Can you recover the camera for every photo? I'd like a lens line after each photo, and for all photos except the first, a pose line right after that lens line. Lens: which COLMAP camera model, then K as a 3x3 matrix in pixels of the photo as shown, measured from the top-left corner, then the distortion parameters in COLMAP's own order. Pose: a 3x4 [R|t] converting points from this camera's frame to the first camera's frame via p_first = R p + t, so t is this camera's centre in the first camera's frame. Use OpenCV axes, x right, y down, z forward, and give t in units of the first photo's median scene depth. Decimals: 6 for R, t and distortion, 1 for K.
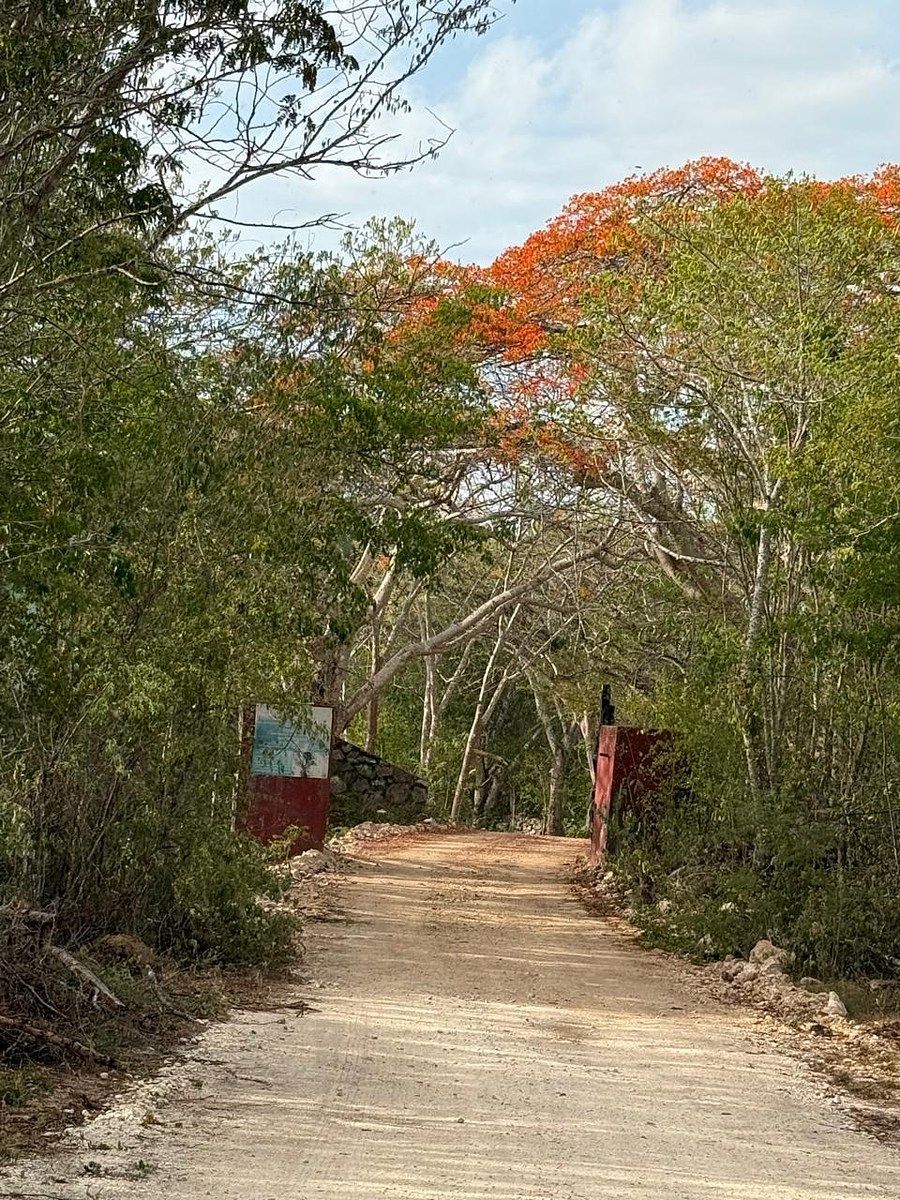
lens RADIAL K [[2834.5, 0, 450.0], [0, 2834.5, 600.0], [0, 0, 1]] dist [0.147312, -0.431464]
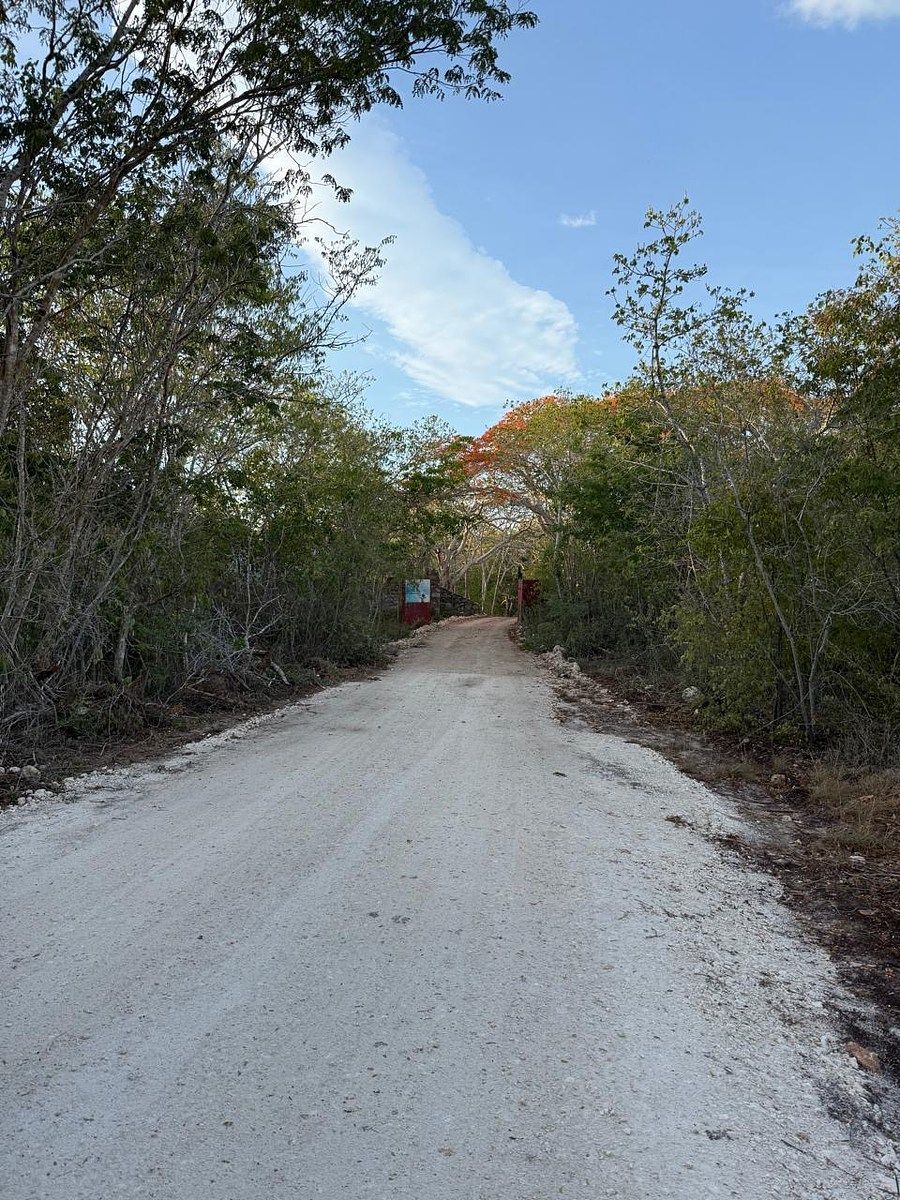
lens RADIAL K [[780.5, 0, 450.4], [0, 780.5, 608.7], [0, 0, 1]] dist [-0.002533, -0.003052]
pose [[0.994188, -0.061337, -0.088481, 0.075611], [0.066843, 0.995918, 0.060664, 0.026760], [0.084399, -0.066225, 0.994229, 0.201312]]
